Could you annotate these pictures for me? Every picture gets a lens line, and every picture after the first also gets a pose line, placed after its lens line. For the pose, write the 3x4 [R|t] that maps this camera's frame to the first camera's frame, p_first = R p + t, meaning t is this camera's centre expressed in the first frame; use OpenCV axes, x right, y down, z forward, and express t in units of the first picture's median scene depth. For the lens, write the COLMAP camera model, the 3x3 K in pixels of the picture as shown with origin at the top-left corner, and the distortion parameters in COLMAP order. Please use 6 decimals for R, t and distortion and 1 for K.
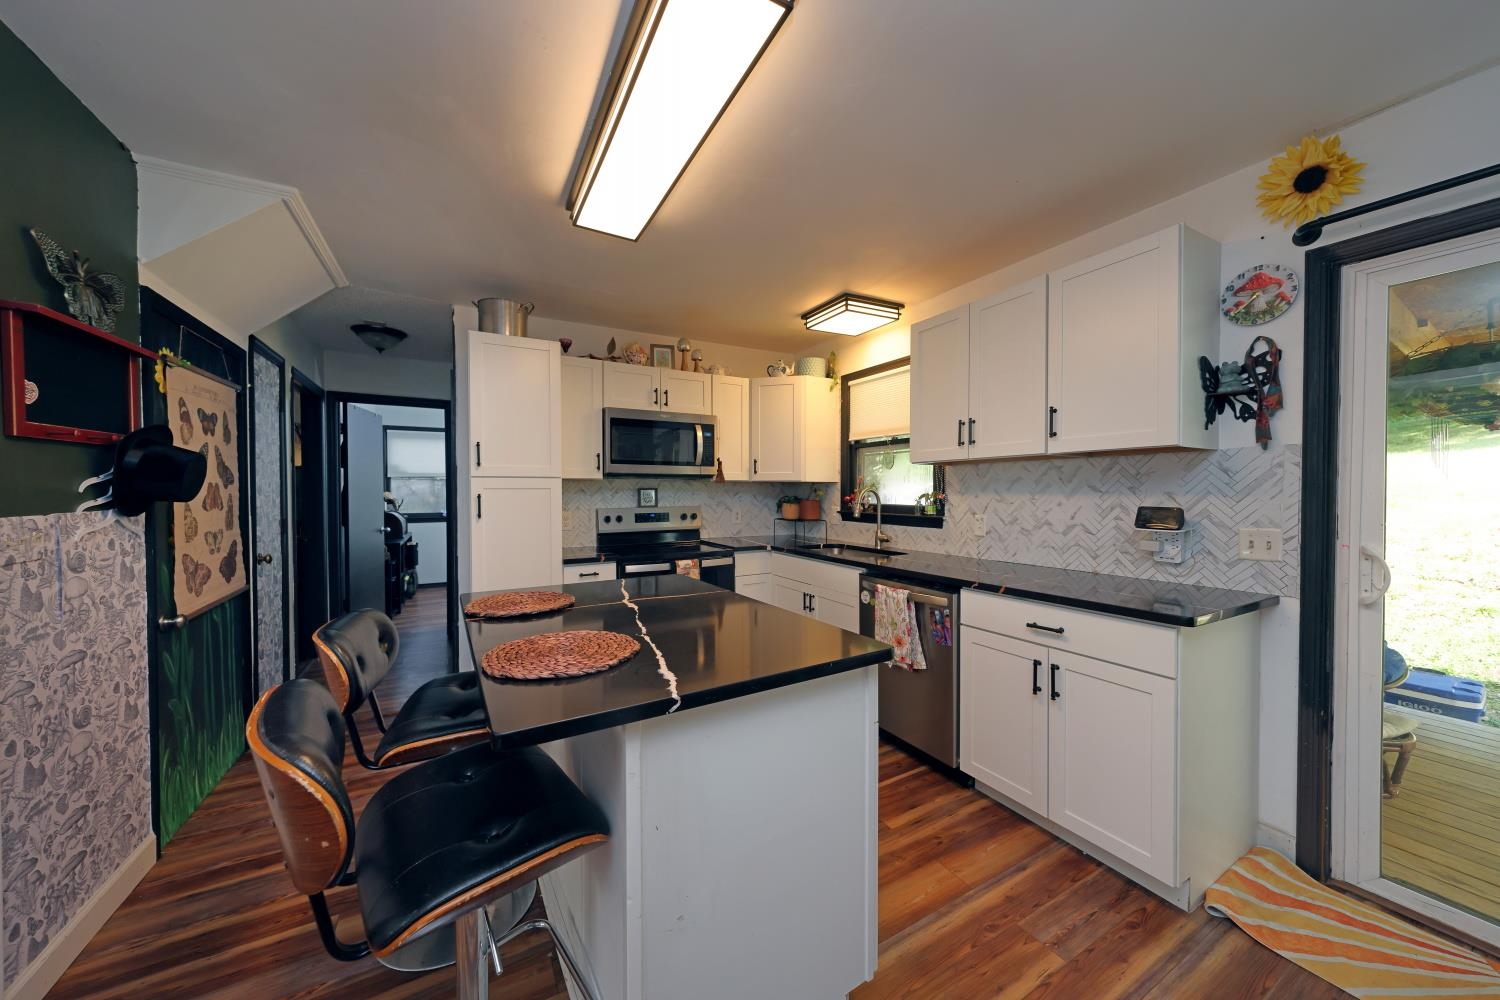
lens RADIAL K [[518.4, 0, 745.8], [0, 518.4, 498.1], [0, 0, 1]] dist [0.004039, 0.000049]
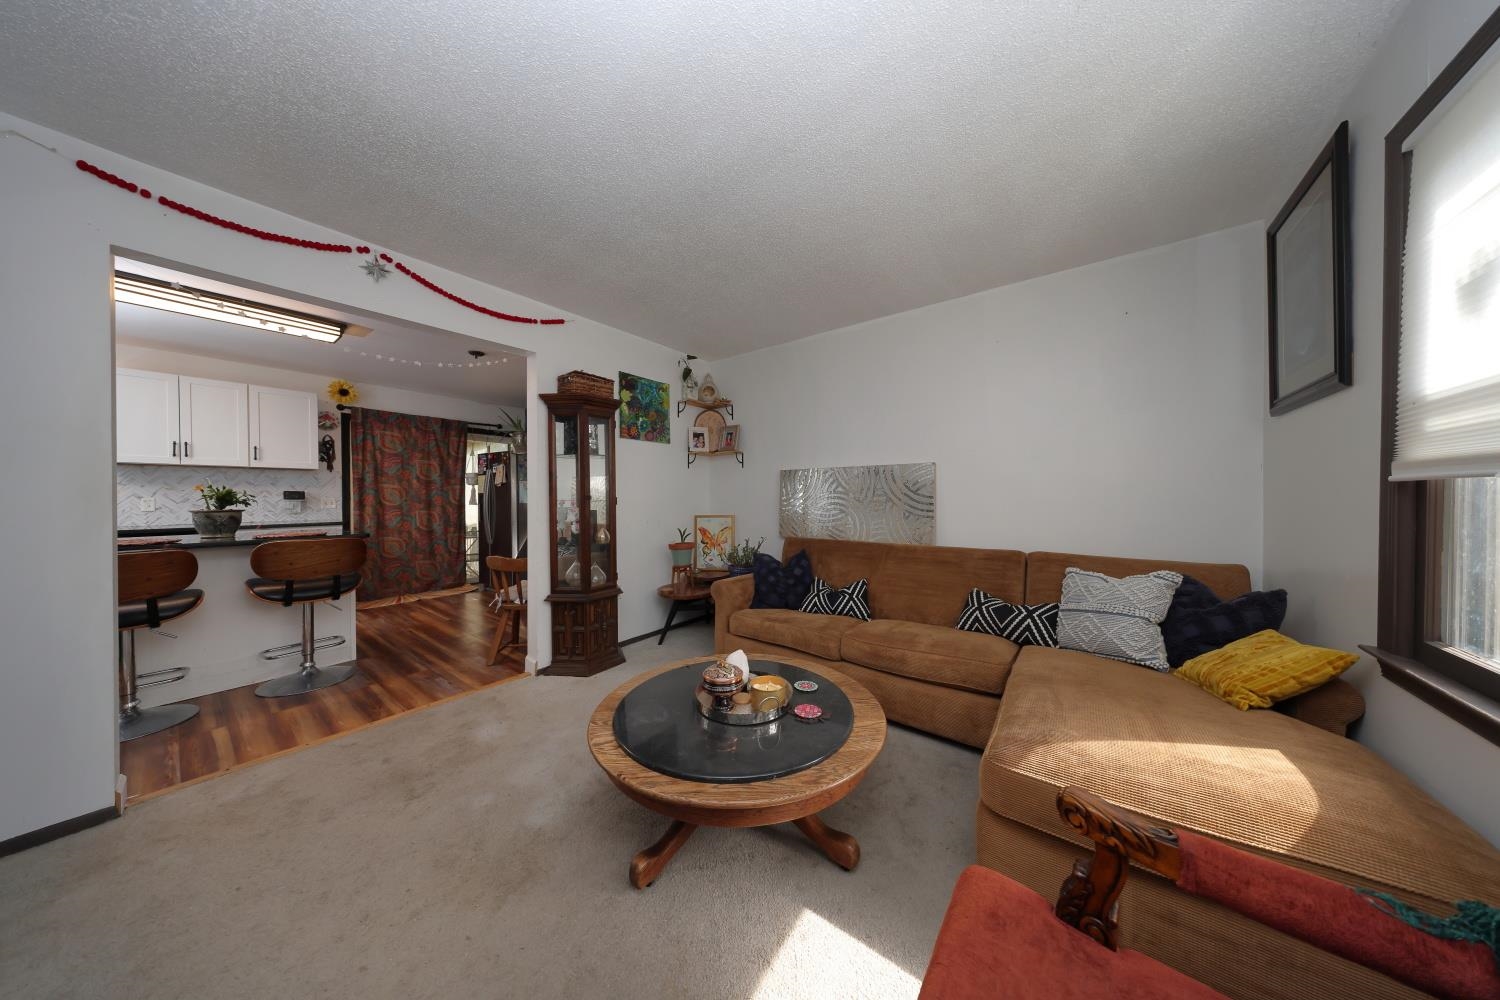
lens RADIAL K [[432.8, 0, 748.0], [0, 432.8, 498.1], [0, 0, 1]] dist [0.000585, 0.000175]
pose [[-0.405328, 0.000539, 0.914171, -1.869107], [0.017031, 0.999831, 0.006962, 0.067752], [-0.914013, 0.018391, -0.405268, -0.173872]]
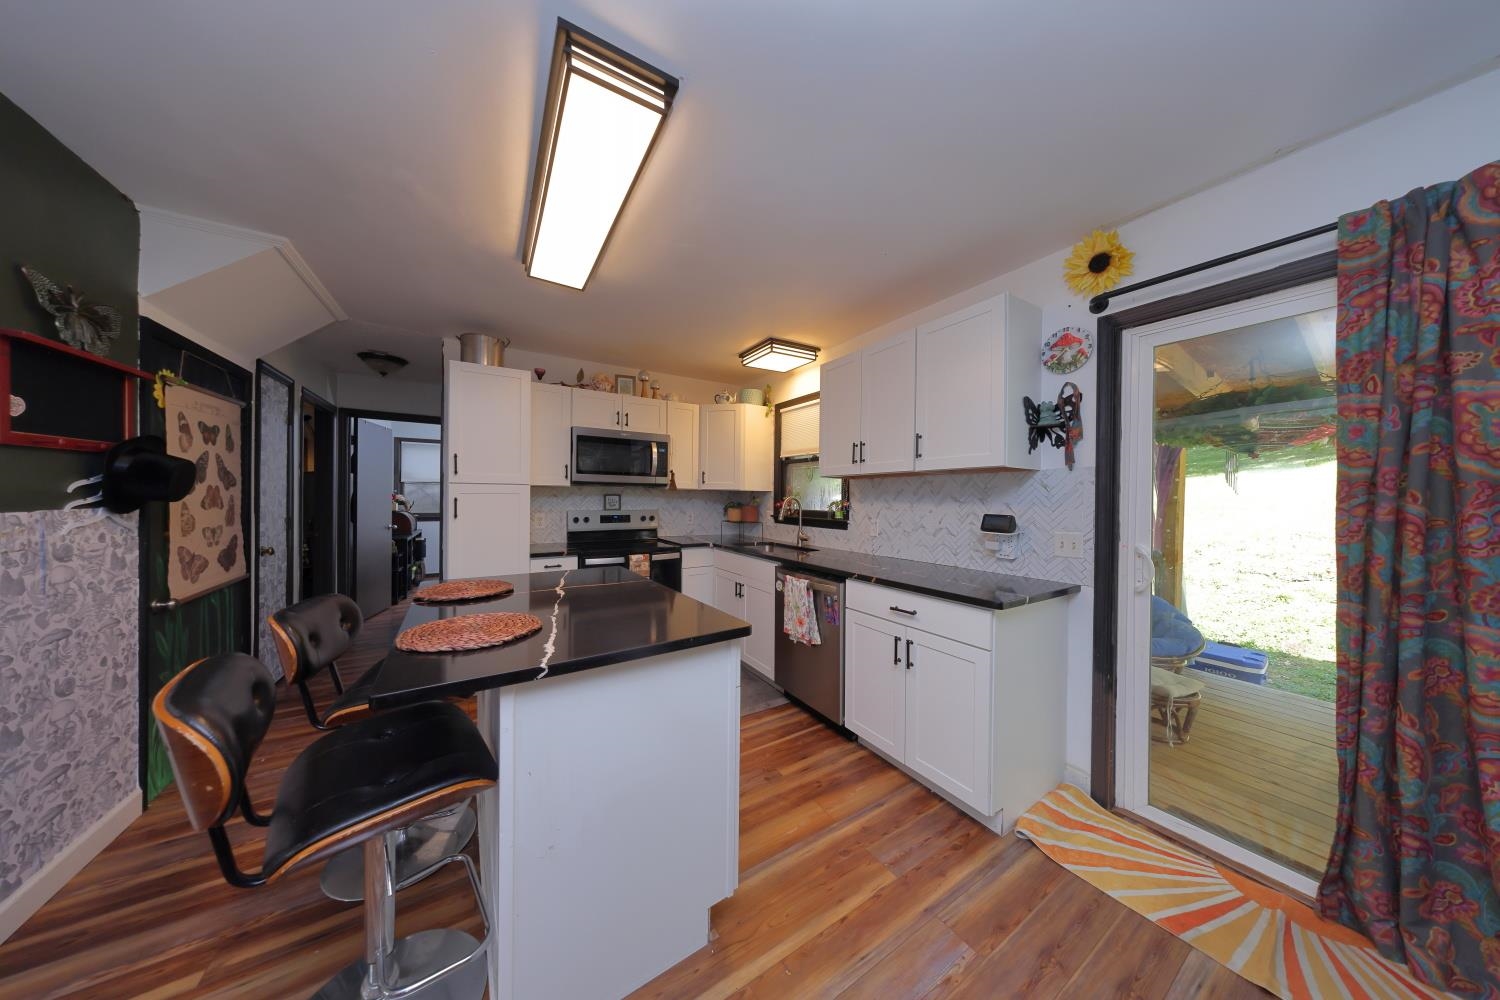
lens RADIAL K [[432.8, 0, 745.8], [0, 432.8, 498.0], [0, 0, 1]] dist [0.000585, 0.000175]
pose [[0.998909, 0.012049, 0.045108, 0.121807], [-0.011501, 0.999857, -0.012375, -0.002797], [-0.045251, 0.011842, 0.998905, -0.020785]]
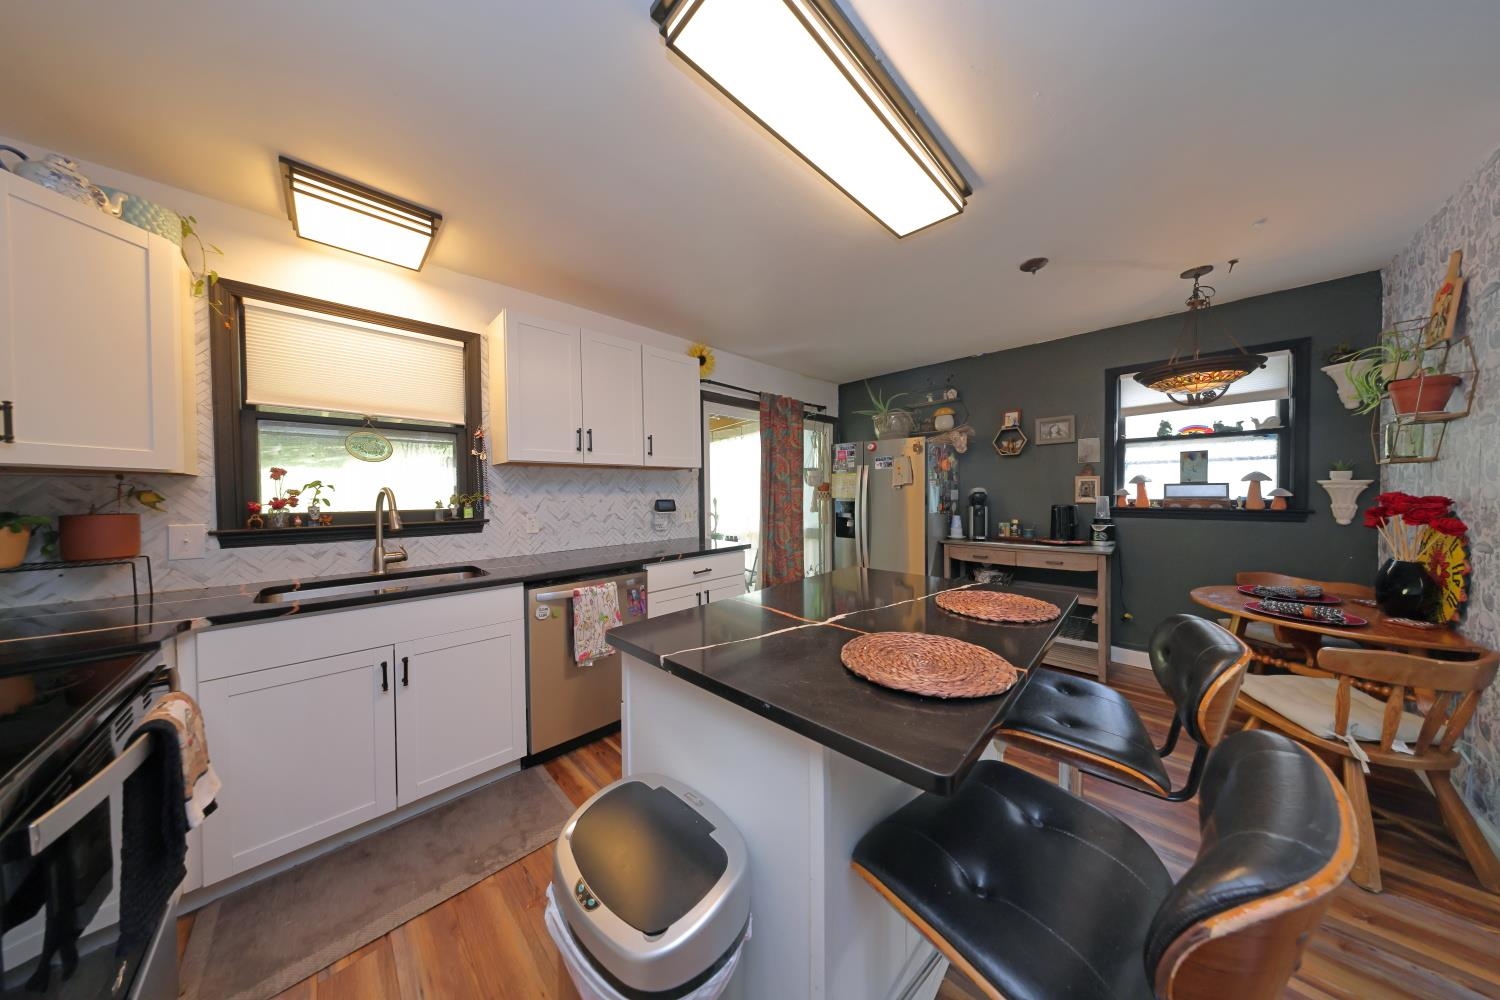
lens RADIAL K [[432.8, 0, 747.5], [0, 432.8, 500.2], [0, 0, 1]] dist [0.000585, 0.000175]
pose [[-0.271270, -0.016934, 0.962354, -0.663065], [0.021626, 0.999486, 0.023684, -0.008825], [-0.962260, 0.027237, -0.270764, 1.009666]]
